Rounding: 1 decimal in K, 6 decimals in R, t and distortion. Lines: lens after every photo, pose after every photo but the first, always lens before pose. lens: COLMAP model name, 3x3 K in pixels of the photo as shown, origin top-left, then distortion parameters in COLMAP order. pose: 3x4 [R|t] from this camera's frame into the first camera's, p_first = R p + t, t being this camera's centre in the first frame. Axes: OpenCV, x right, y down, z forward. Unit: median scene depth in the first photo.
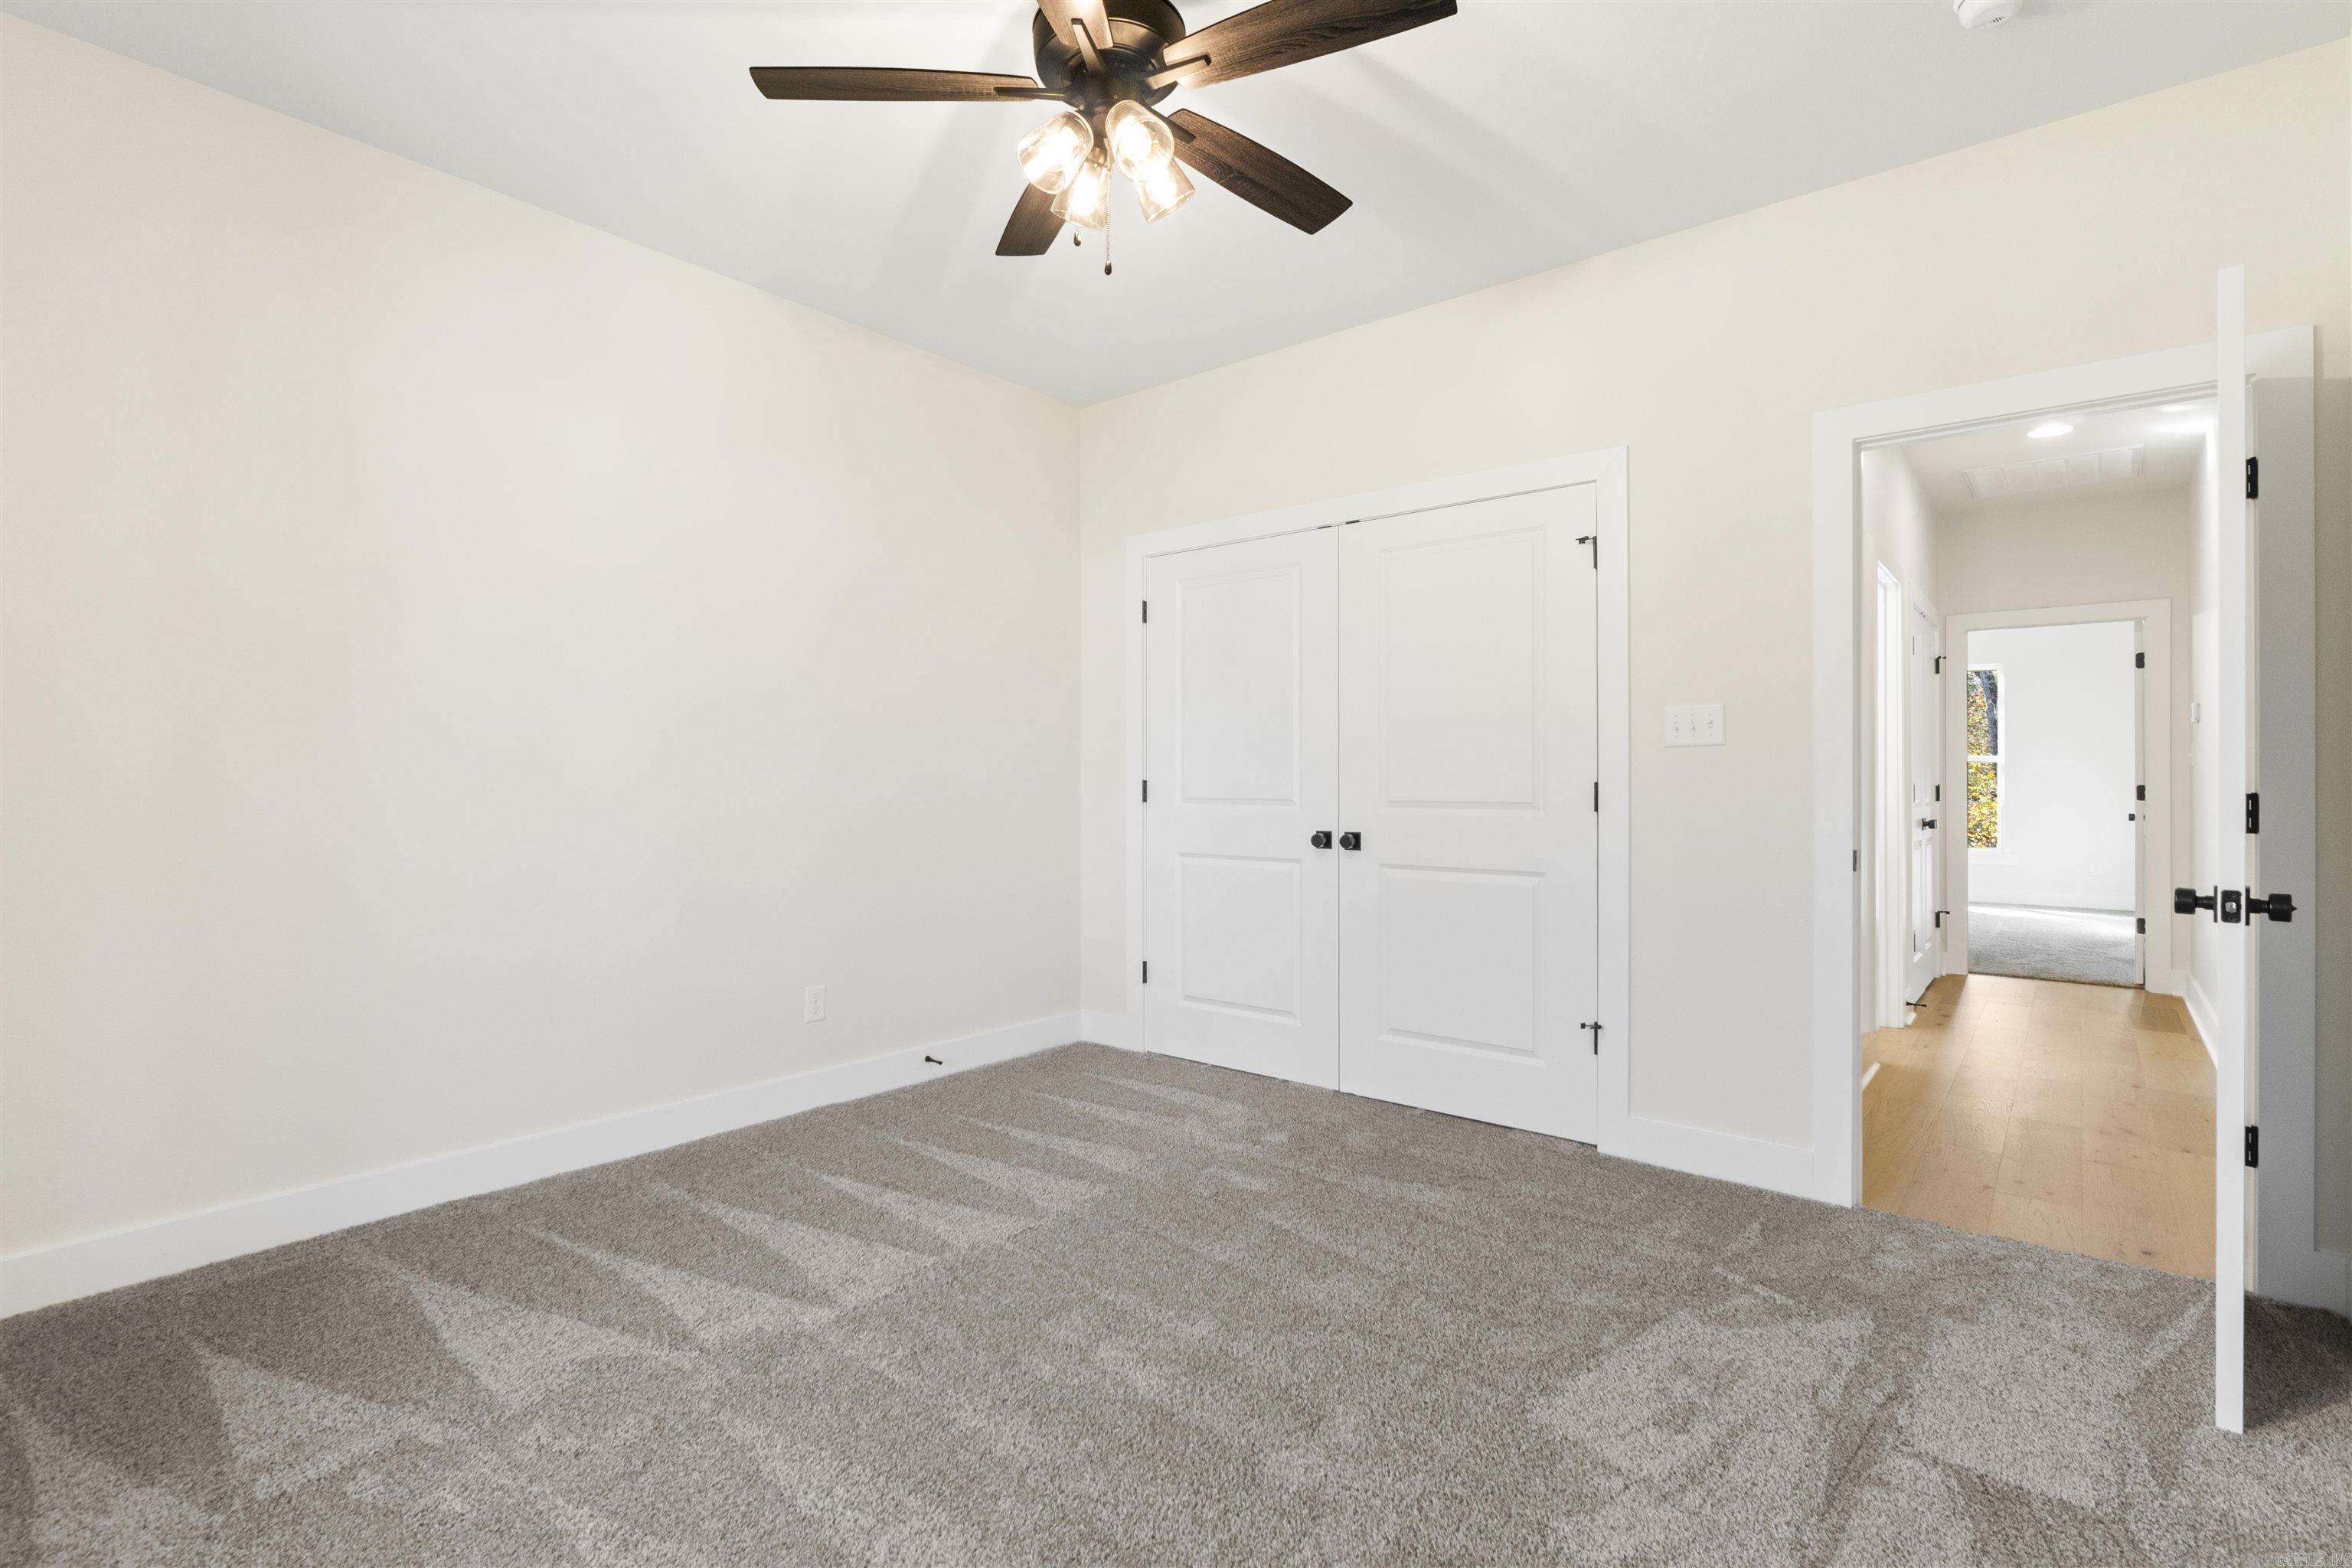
lens RADIAL K [[1088.9, 0, 1176.0], [0, 1088.9, 784.0], [0, 0, 1]] dist [-0.000669, -0.000023]
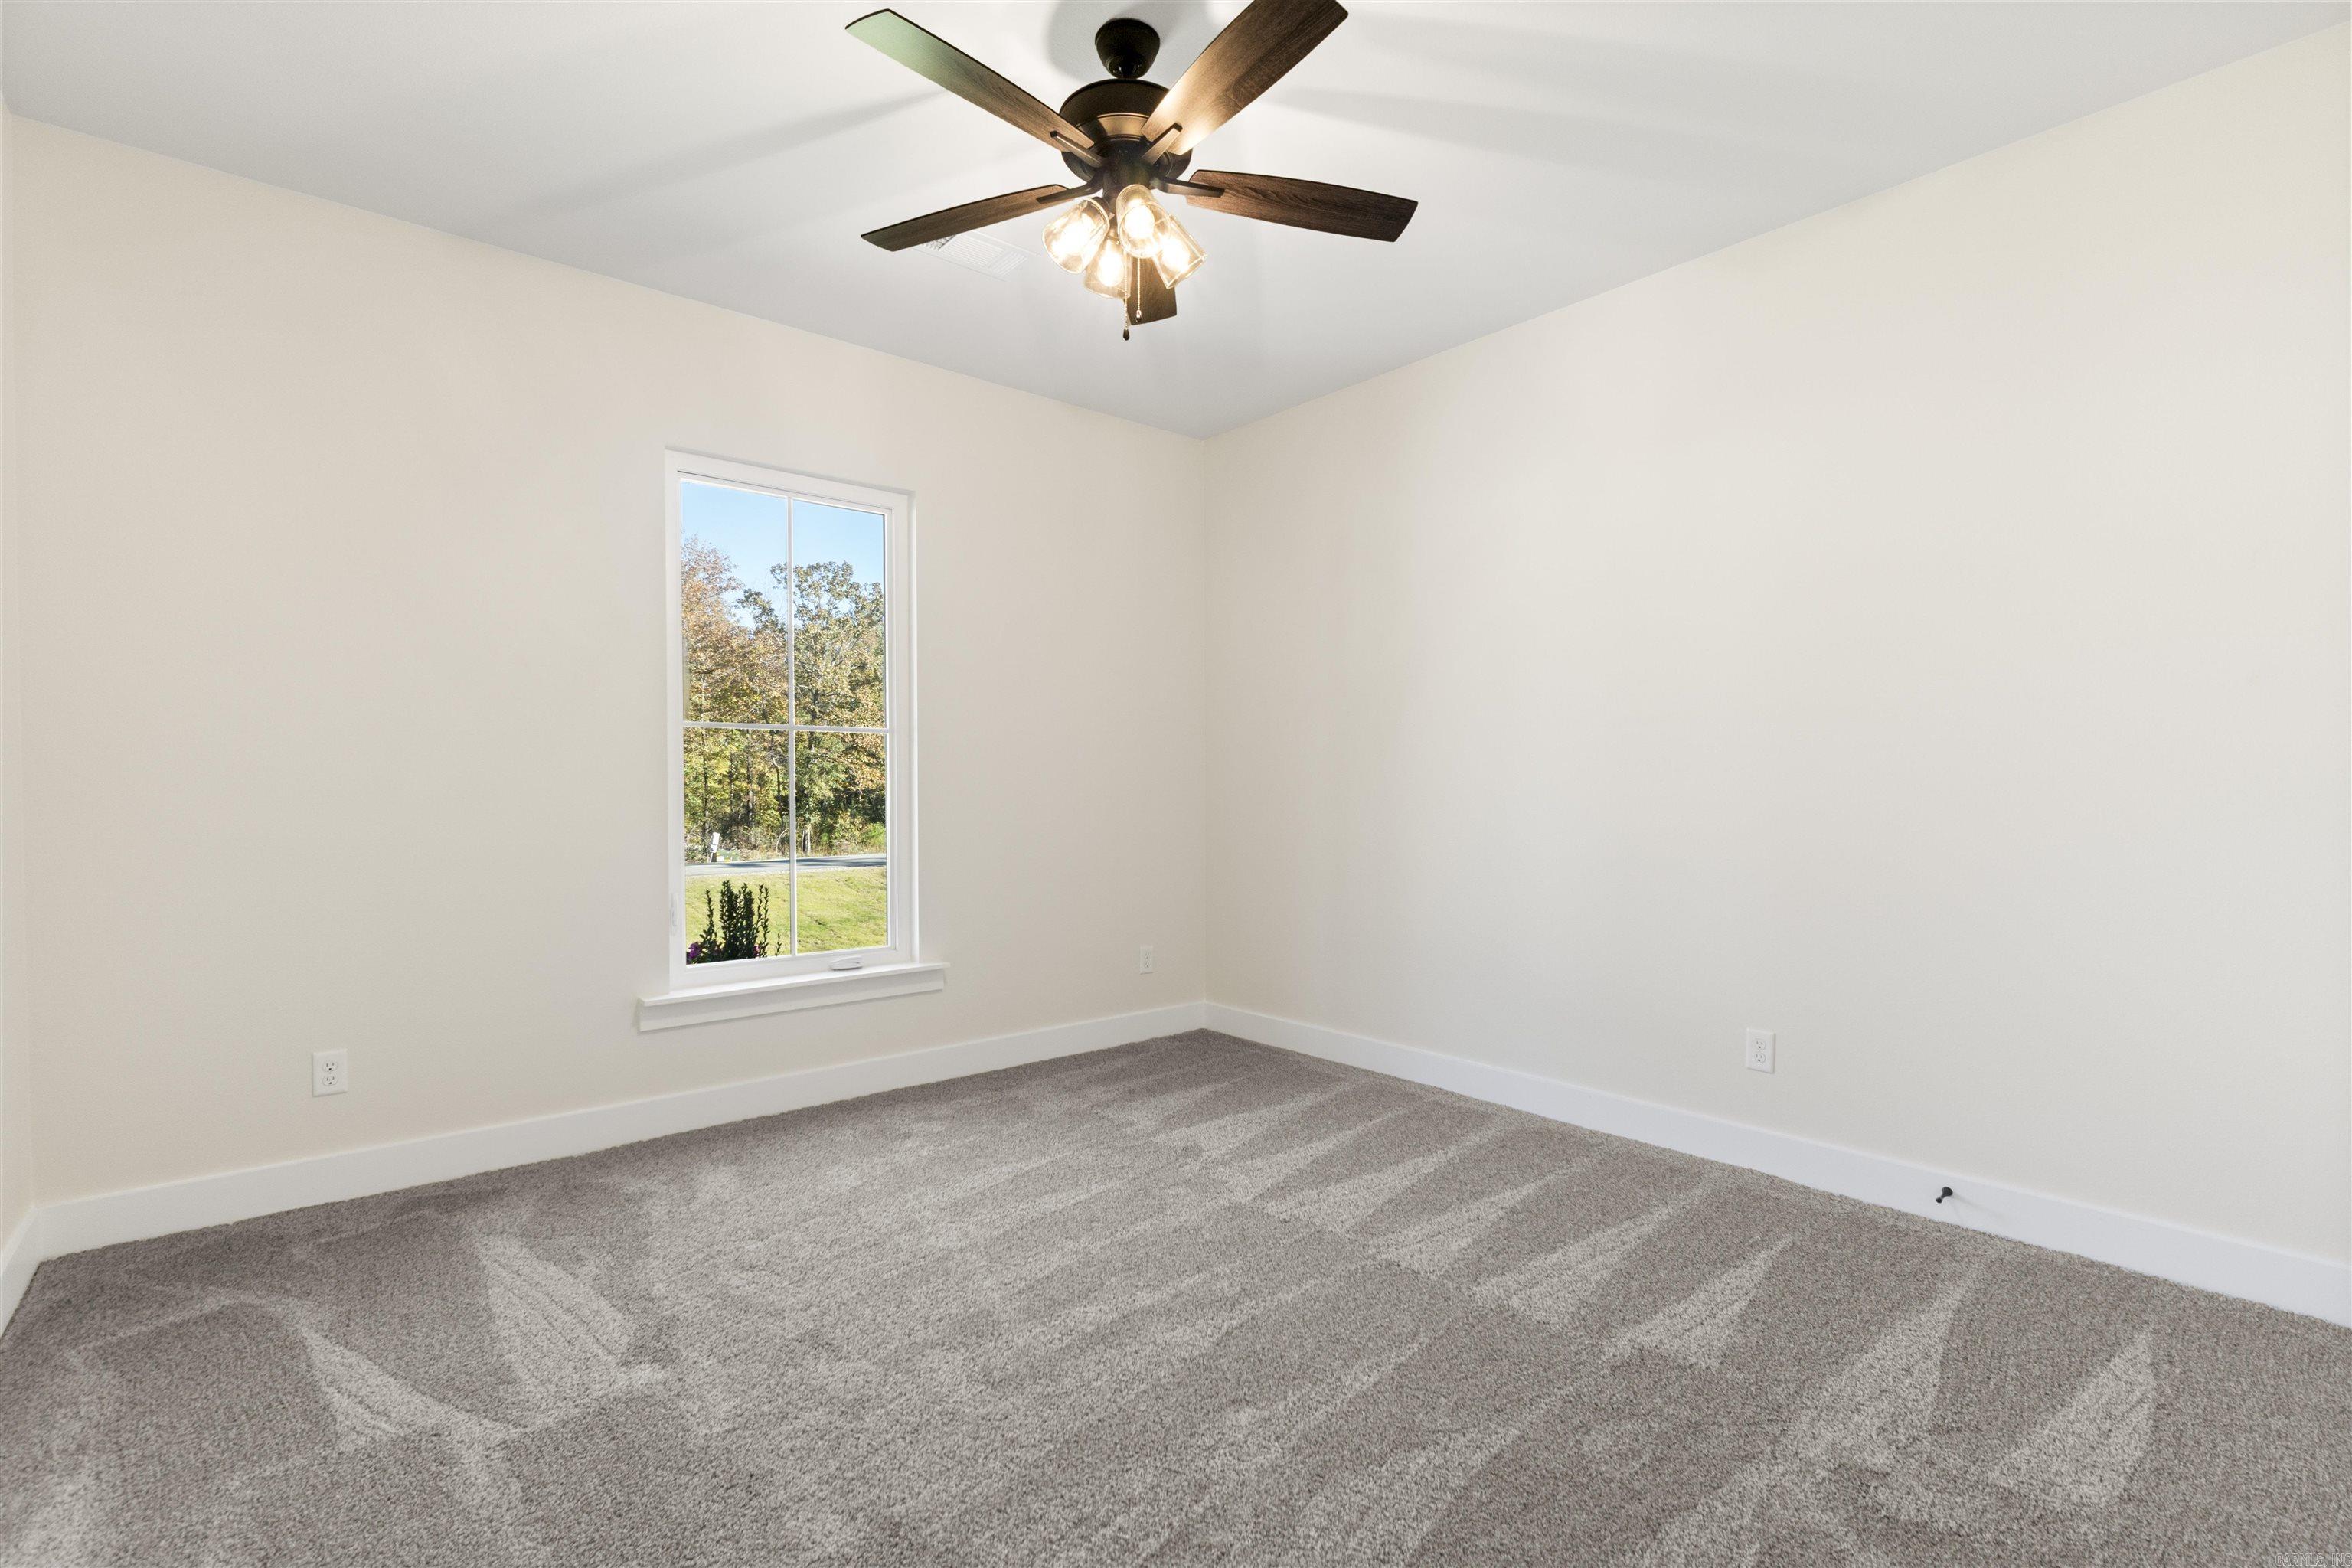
lens RADIAL K [[1070.2, 0, 1175.4], [0, 1070.2, 821.6], [0, 0, 1]] dist [-0.000375, -0.000027]
pose [[-0.187064, 0.025509, -0.982016, 0.755597], [-0.002673, 0.999646, 0.026476, 0.001891], [0.982344, 0.007578, -0.186930, 0.926674]]
